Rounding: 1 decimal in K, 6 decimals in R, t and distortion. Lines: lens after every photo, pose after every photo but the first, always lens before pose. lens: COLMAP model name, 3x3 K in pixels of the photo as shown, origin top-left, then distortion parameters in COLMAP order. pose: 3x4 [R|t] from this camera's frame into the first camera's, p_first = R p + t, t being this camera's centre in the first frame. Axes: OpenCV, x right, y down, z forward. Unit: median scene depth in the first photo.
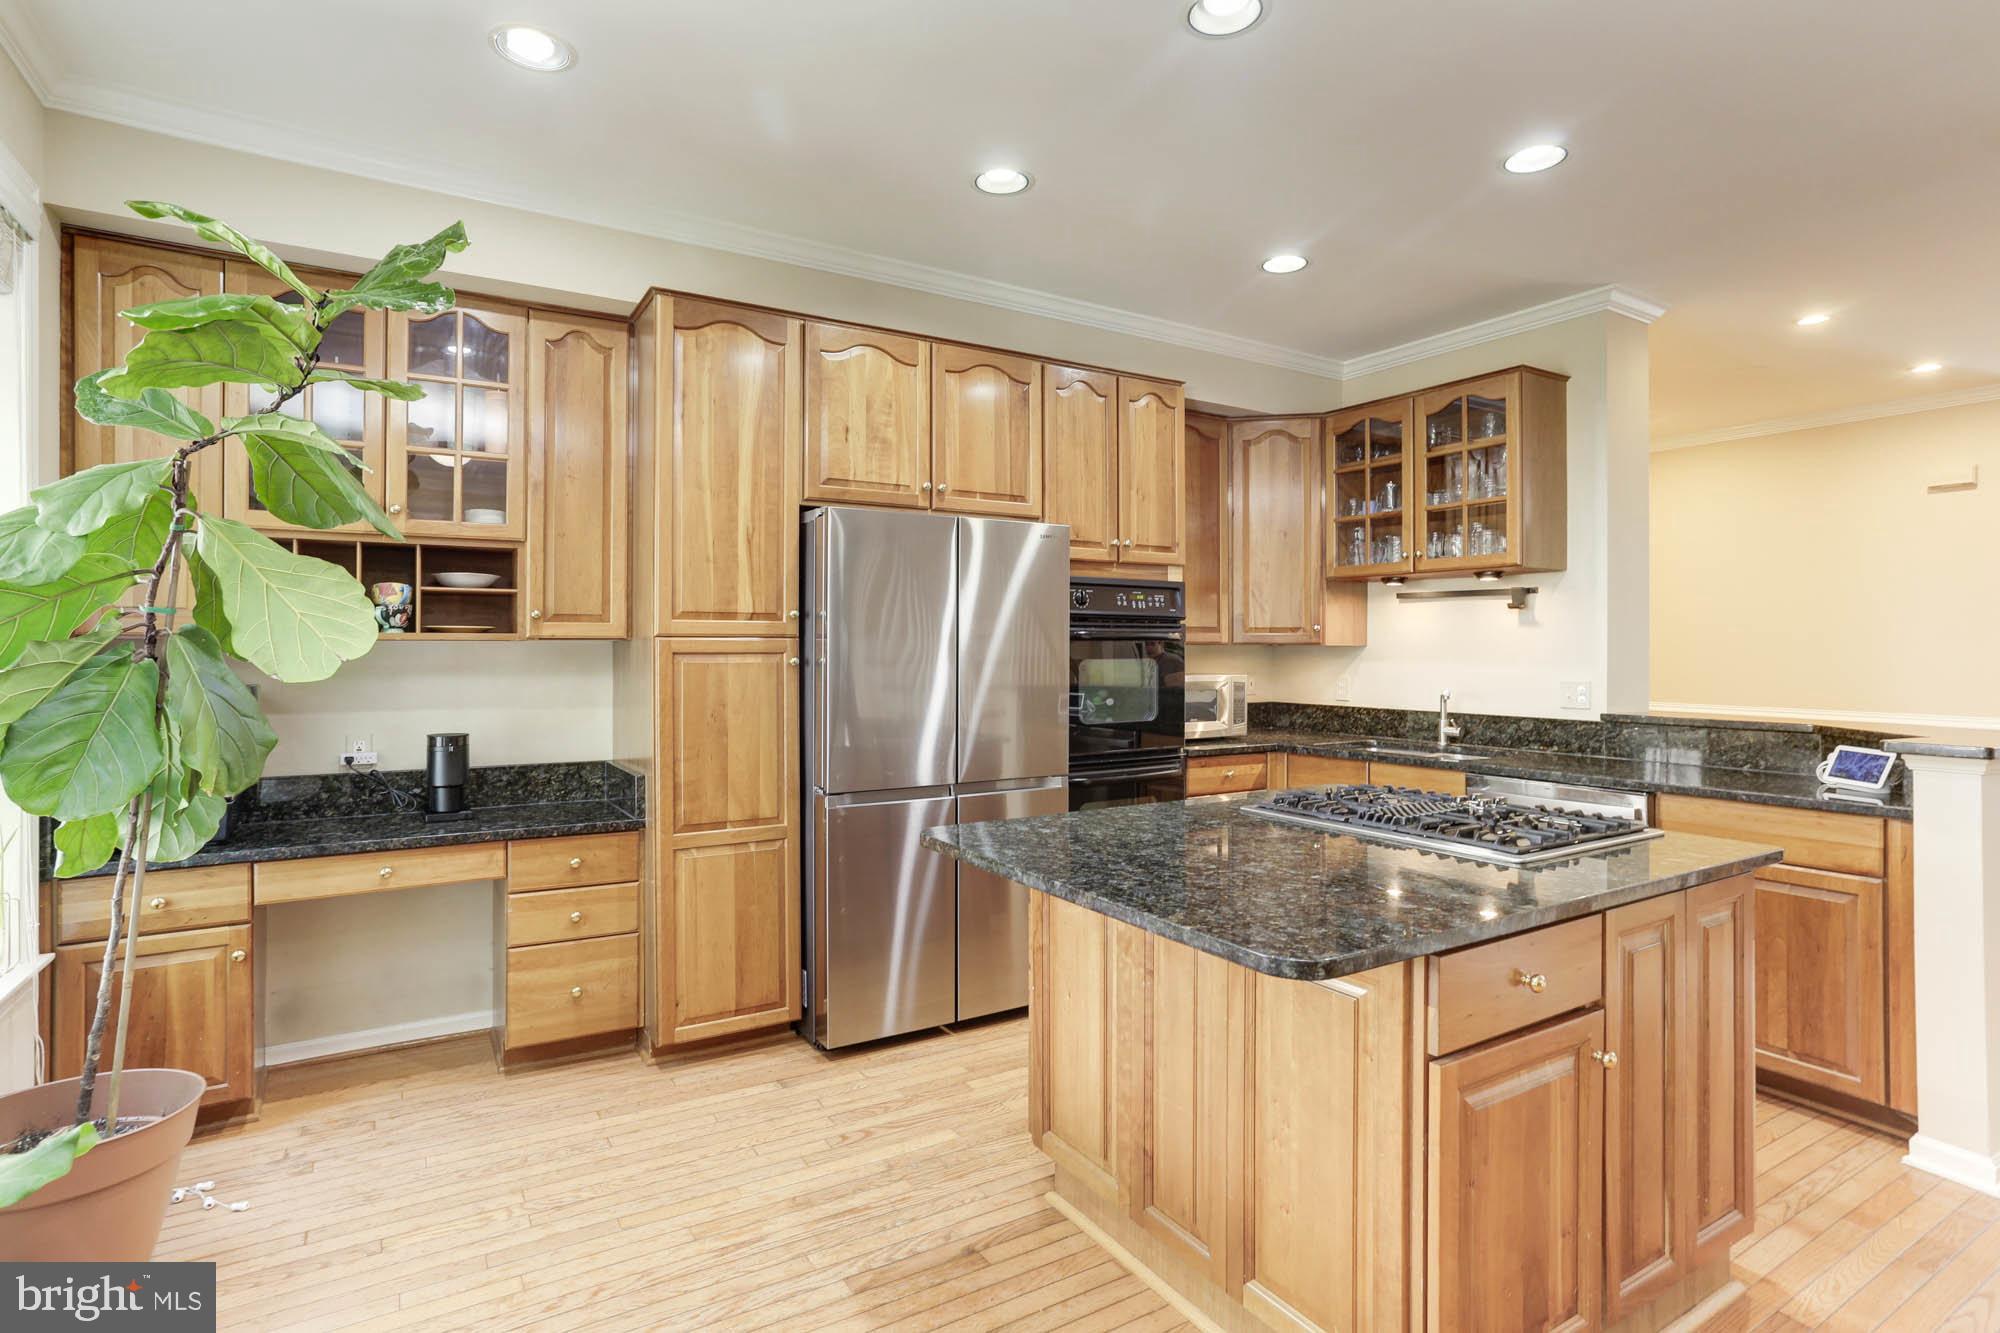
lens RADIAL K [[986.5, 0, 1018.5], [0, 986.5, 647.5], [0, 0, 1]] dist [-0.014416, 0.015563]
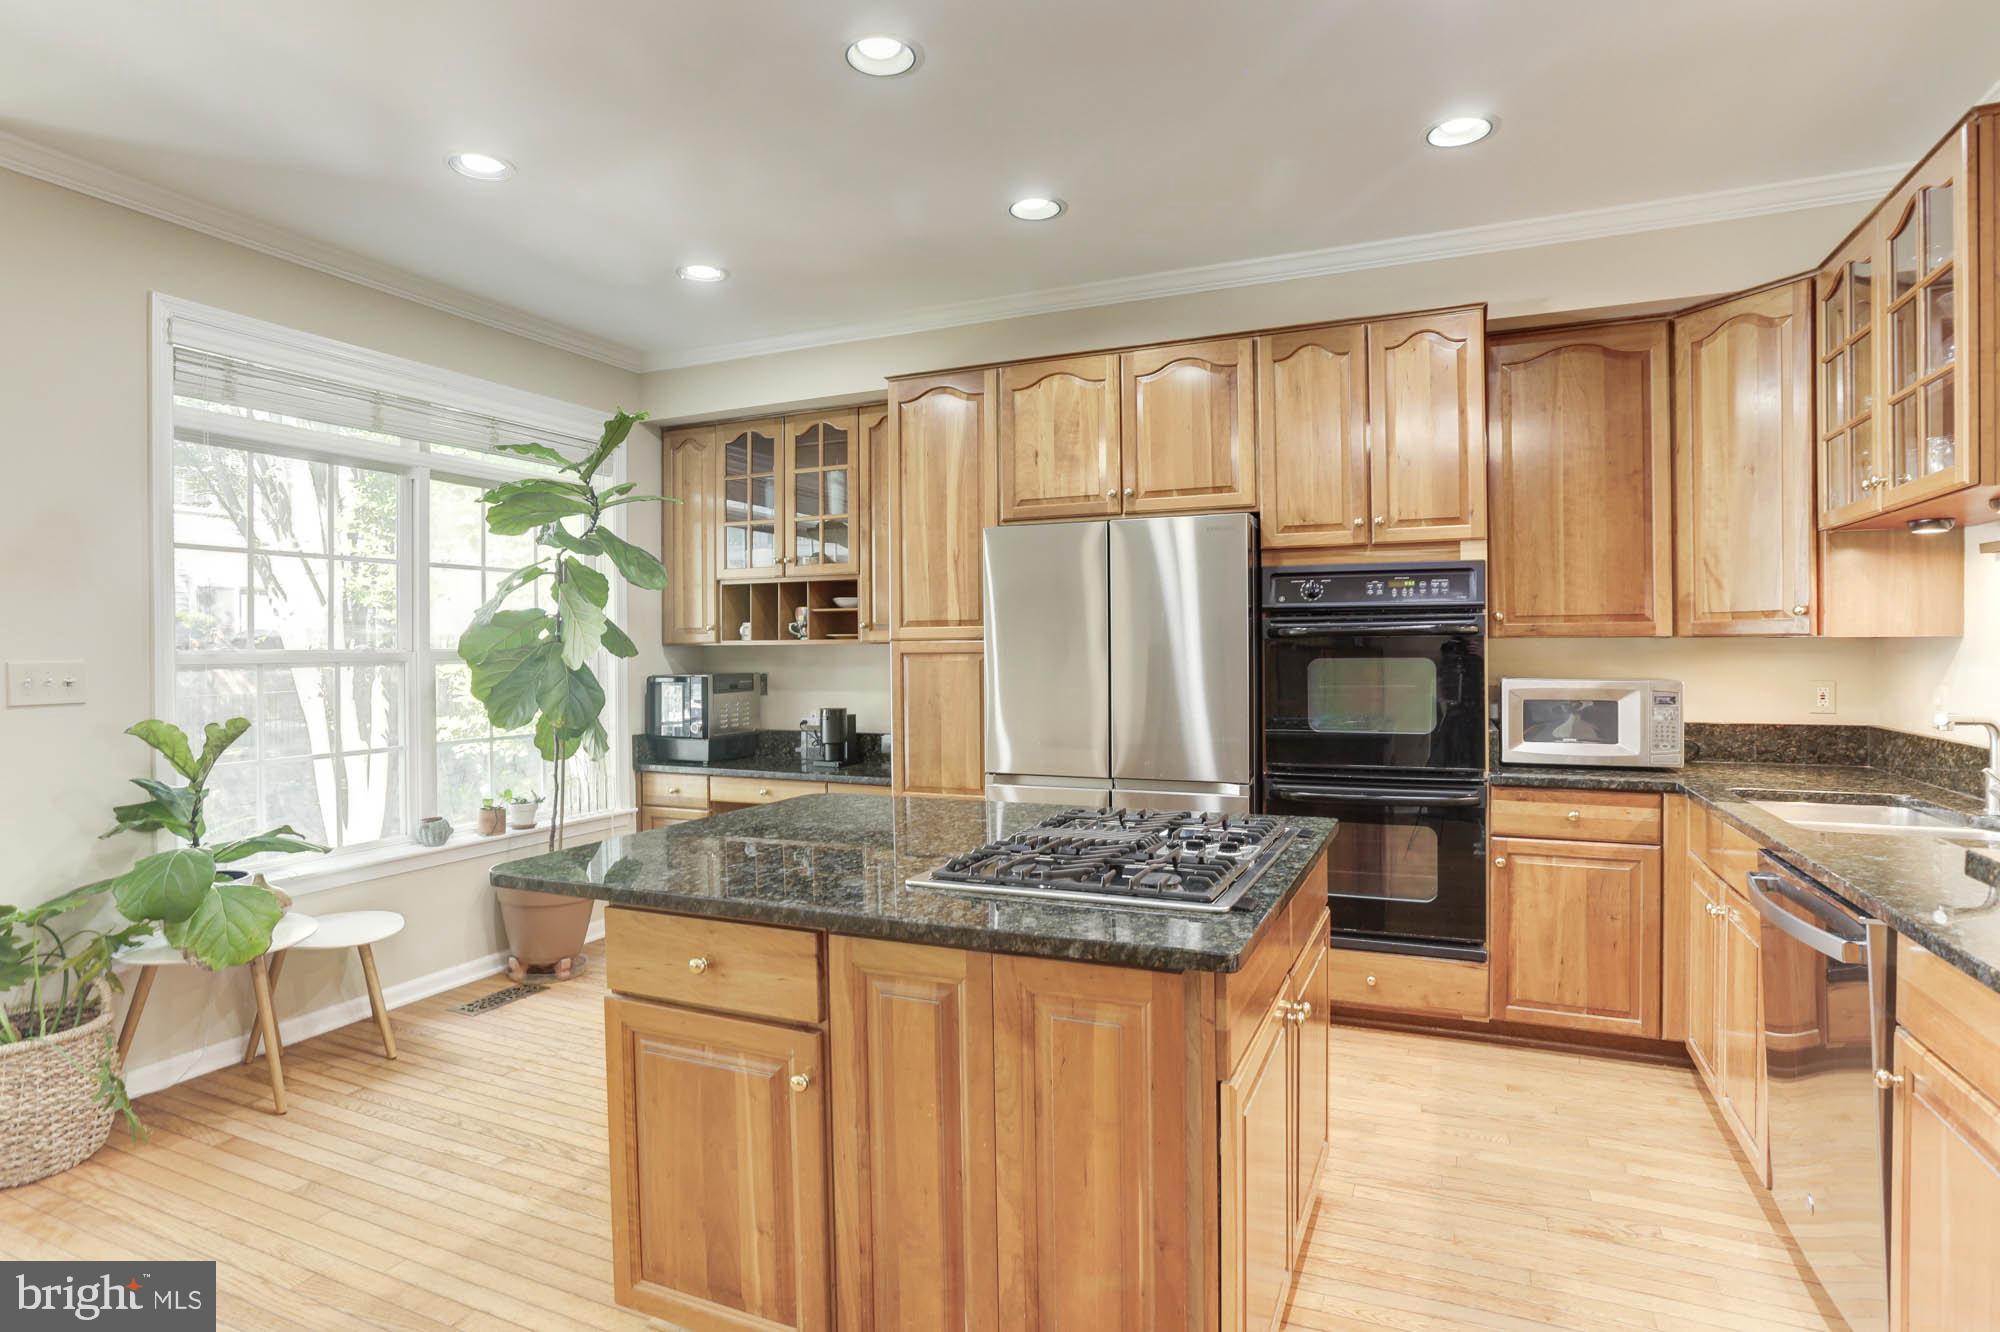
lens RADIAL K [[964.1, 0, 994.4], [0, 964.1, 657.1], [0, 0, 1]] dist [0.003486, 0.000618]
pose [[0.615304, 0.003506, -0.788282, 0.646708], [0.009815, 0.999879, 0.012109, -0.003187], [0.788229, -0.015188, 0.615195, 0.272805]]
